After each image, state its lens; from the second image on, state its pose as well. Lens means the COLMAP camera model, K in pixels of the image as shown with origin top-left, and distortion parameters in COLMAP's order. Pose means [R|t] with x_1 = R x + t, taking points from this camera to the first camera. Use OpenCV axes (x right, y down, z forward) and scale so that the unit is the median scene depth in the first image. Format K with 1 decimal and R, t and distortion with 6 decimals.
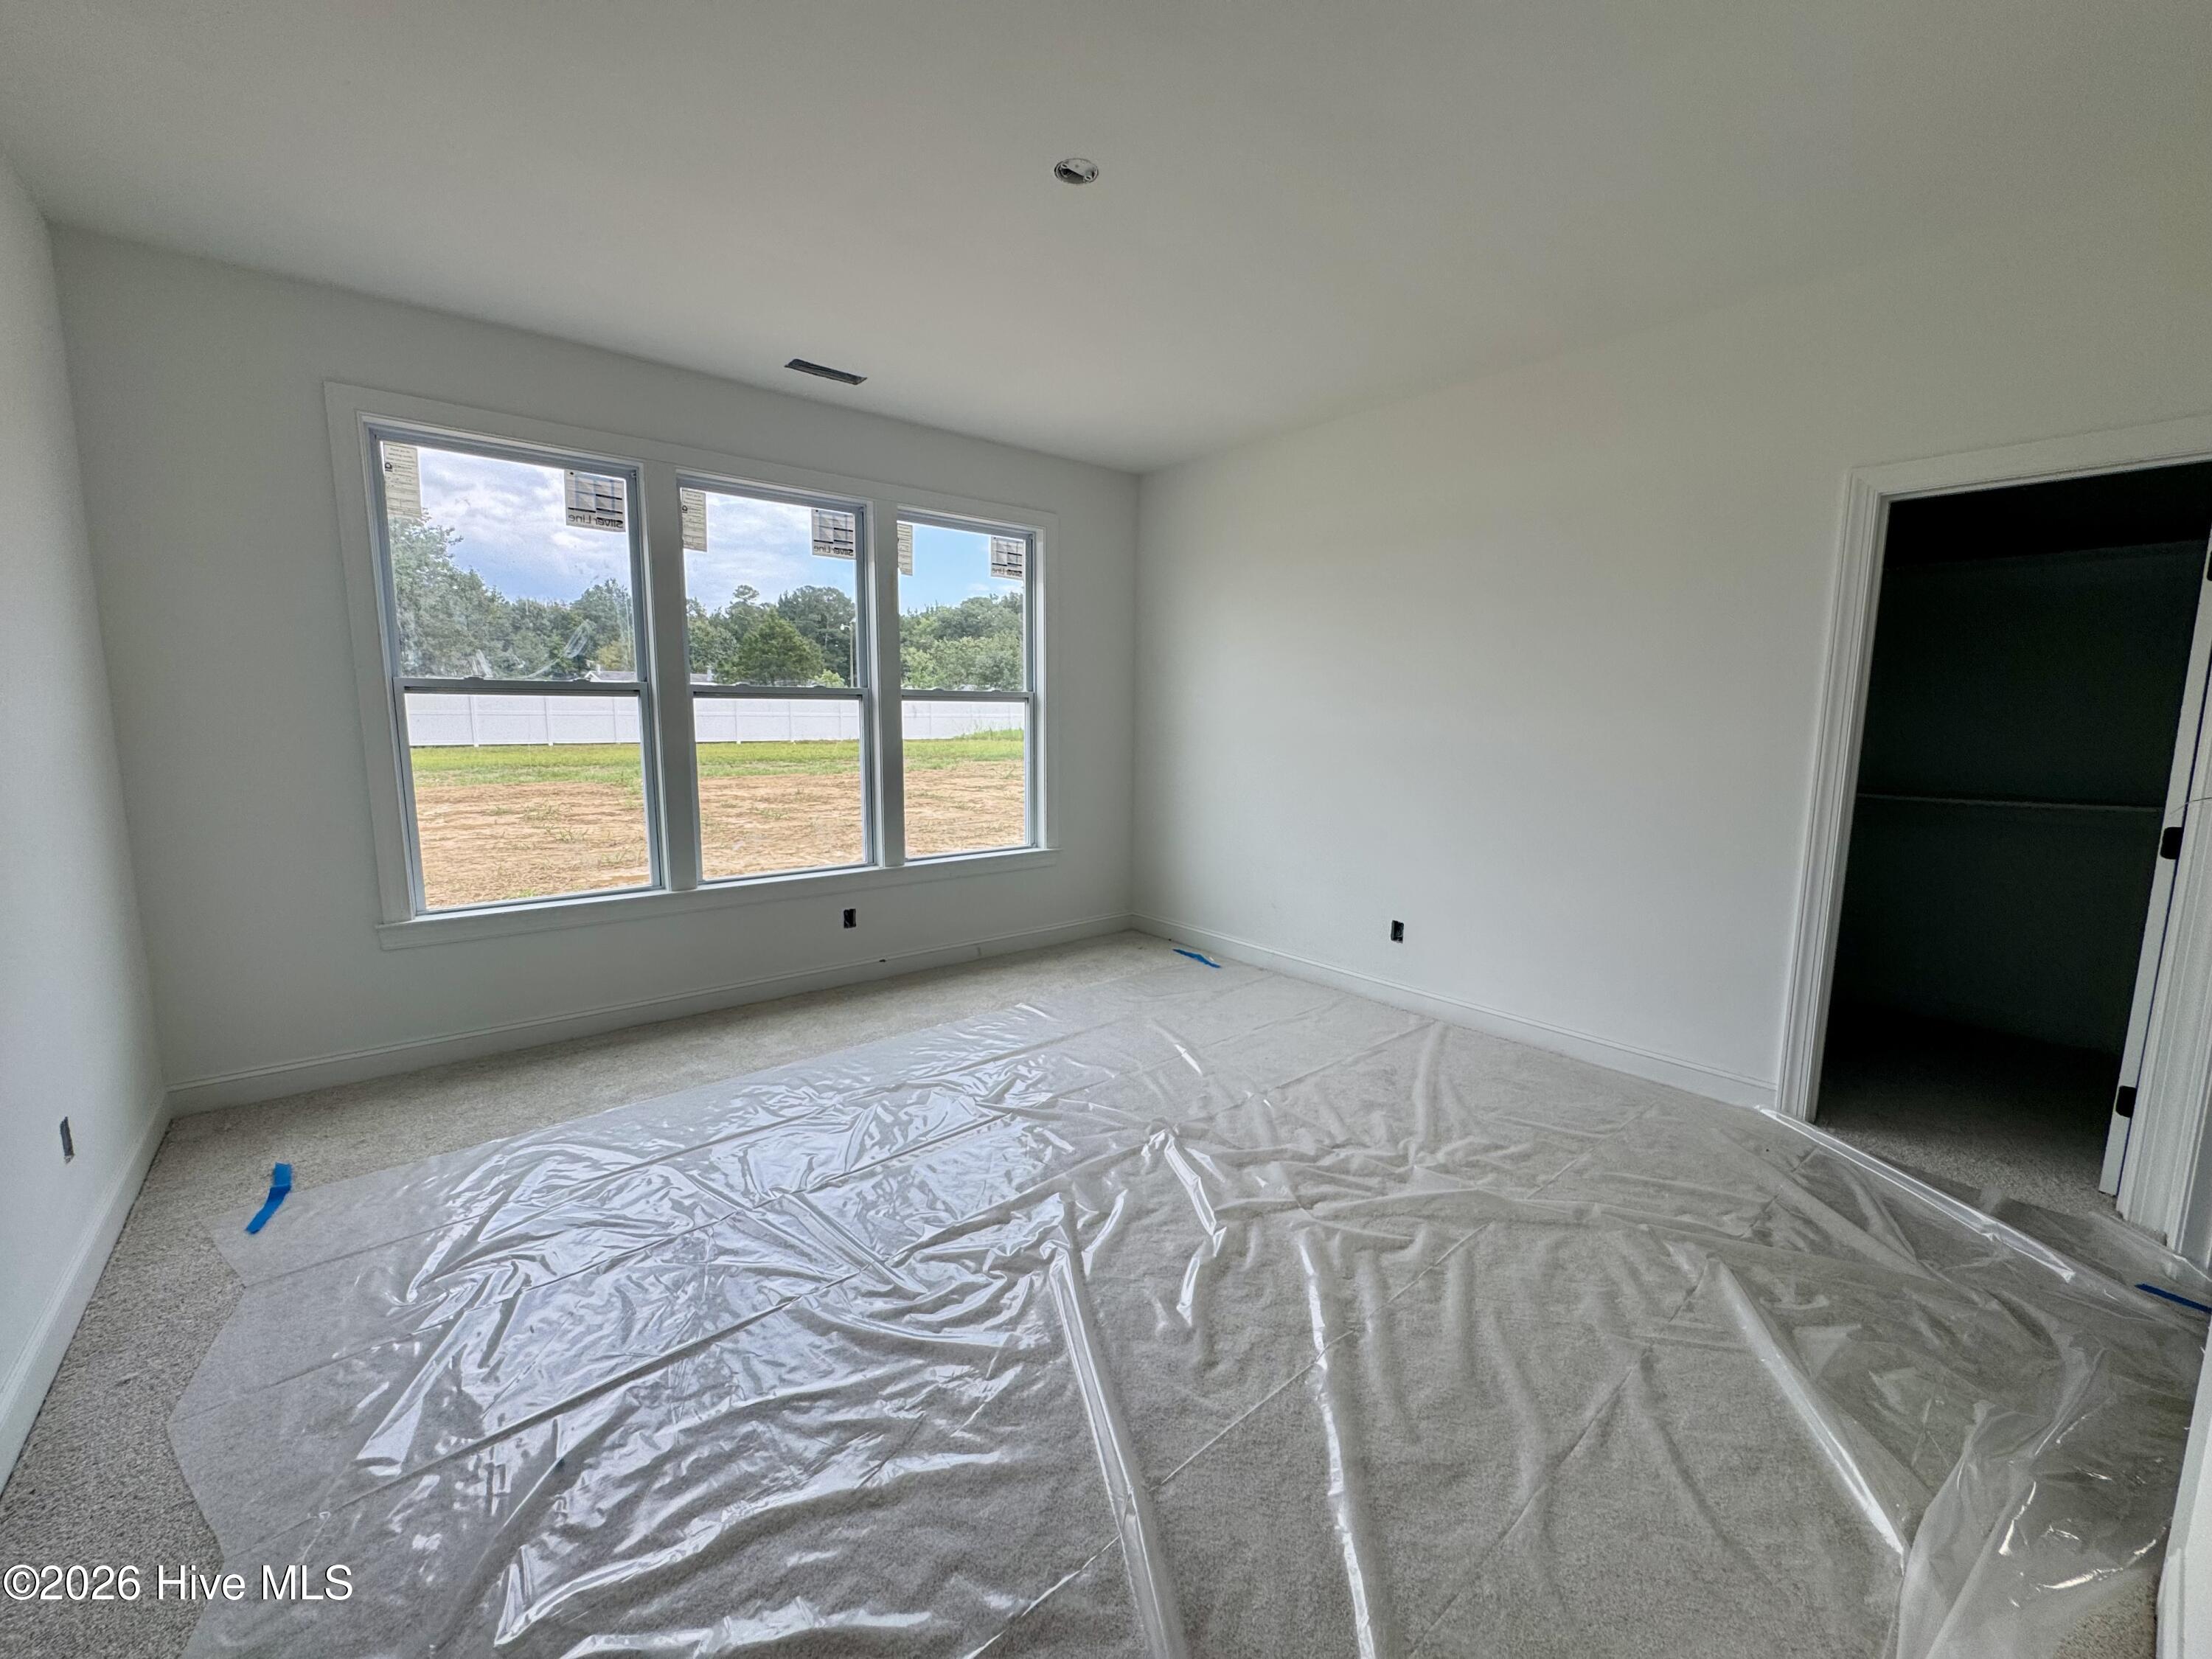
lens RADIAL K [[890.3, 0, 1104.0], [0, 890.3, 831.9], [0, 0, 1]] dist [0.000356, 0.000337]
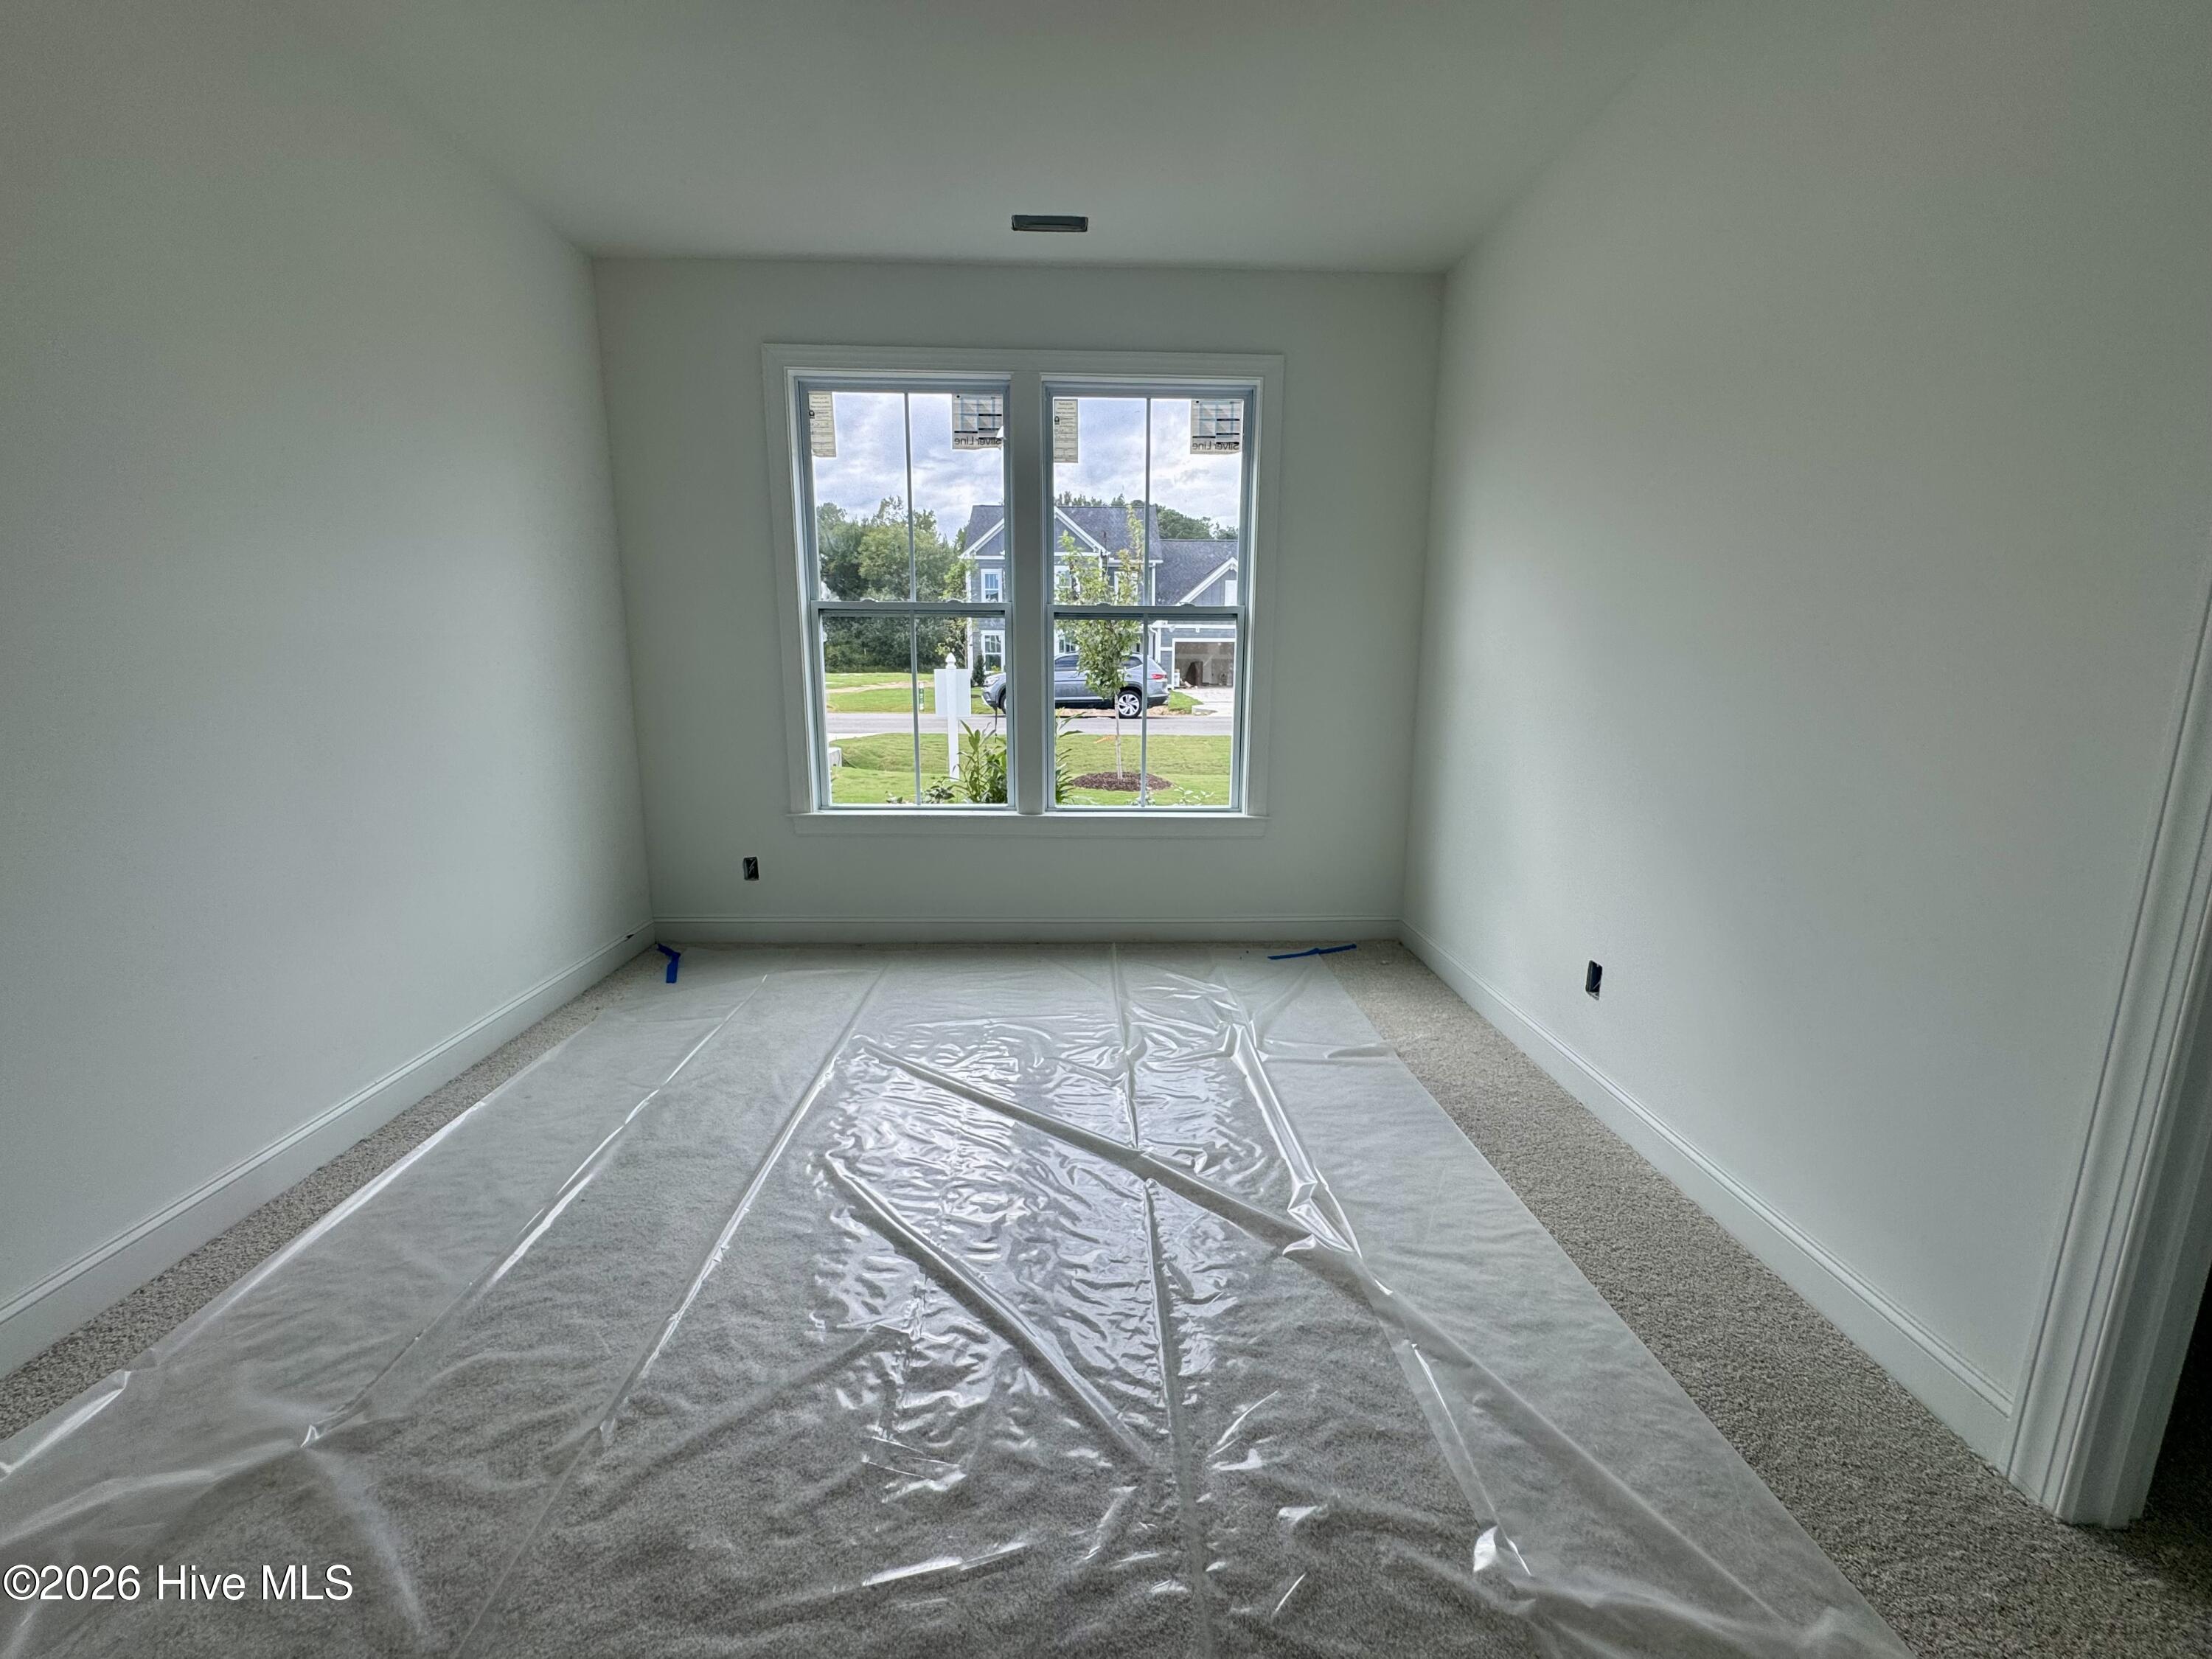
lens RADIAL K [[953.1, 0, 1108.4], [0, 953.1, 845.5], [0, 0, 1]] dist [0.005500, 0.000201]
pose [[0.794471, 0.131347, -0.592929, 0.295374], [-0.082910, 0.990649, 0.108358, -0.030748], [0.601616, -0.036927, 0.797931, 0.246352]]
